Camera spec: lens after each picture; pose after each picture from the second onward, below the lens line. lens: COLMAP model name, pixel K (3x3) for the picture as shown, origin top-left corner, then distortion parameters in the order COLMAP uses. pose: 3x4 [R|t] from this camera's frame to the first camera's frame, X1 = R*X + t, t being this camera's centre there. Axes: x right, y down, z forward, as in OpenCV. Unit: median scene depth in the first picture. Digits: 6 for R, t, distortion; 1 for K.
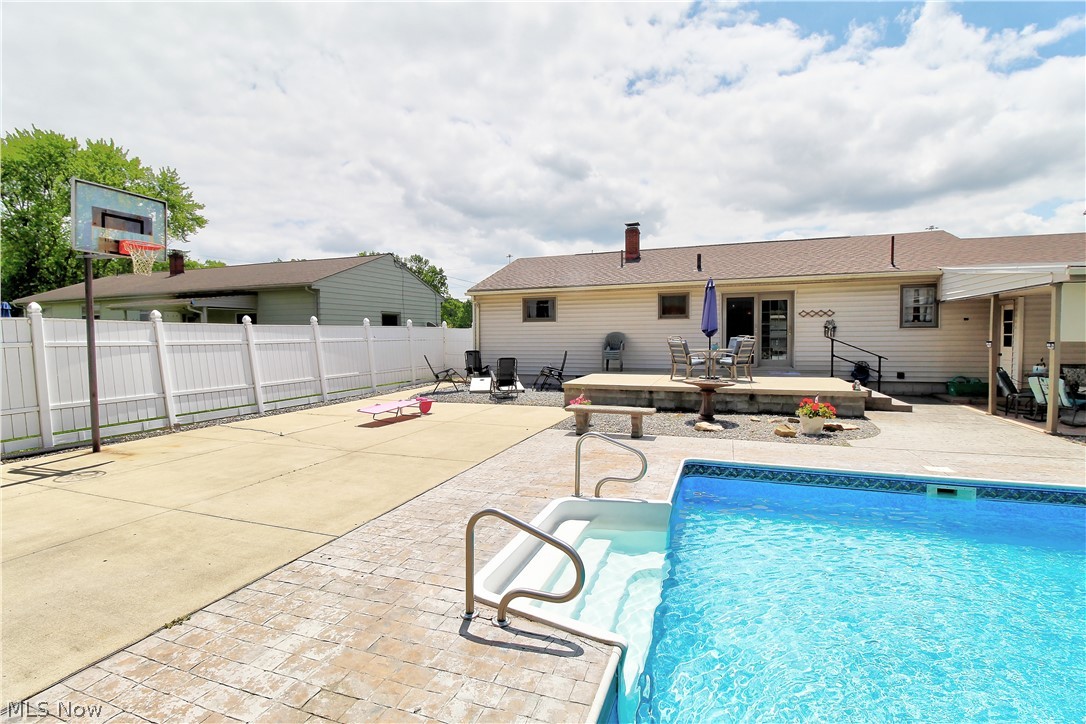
lens RADIAL K [[497.4, 0, 549.9], [0, 497.4, 364.9], [0, 0, 1]] dist [-0.000789, -0.013642]
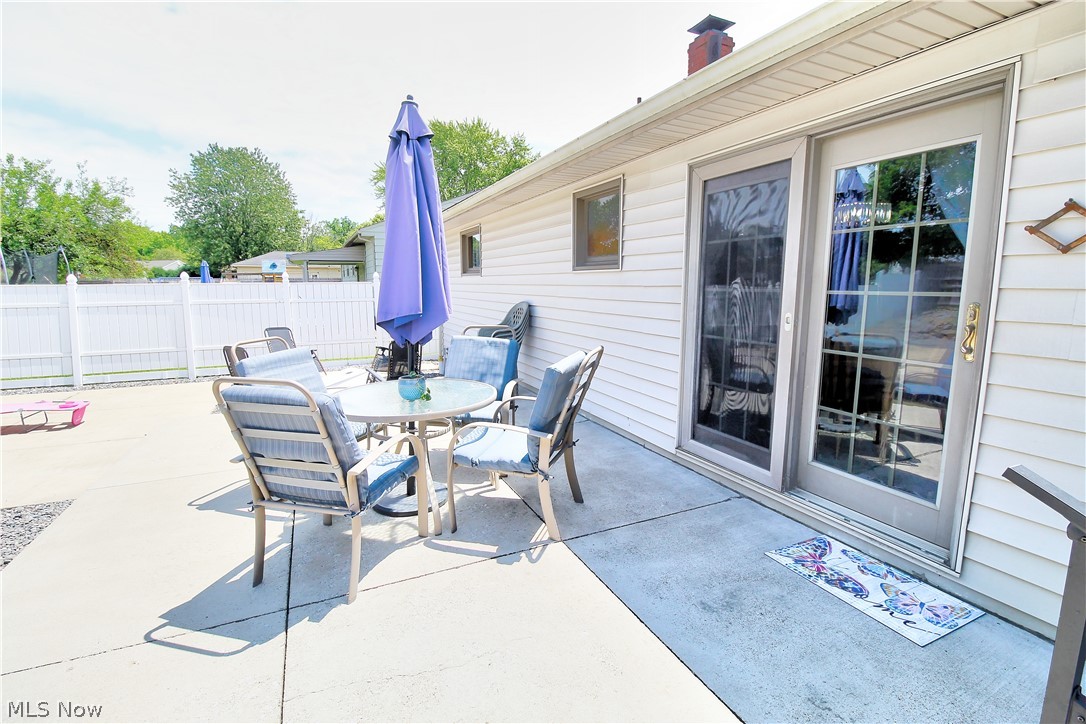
lens RADIAL K [[497.4, 0, 543.8], [0, 497.4, 354.4], [0, 0, 1]] dist [-0.000789, -0.013642]
pose [[0.703933, 0.110217, -0.701663, 0.506204], [-0.047731, 0.992994, 0.108093, -0.077312], [0.708661, -0.042599, 0.704262, 0.813580]]
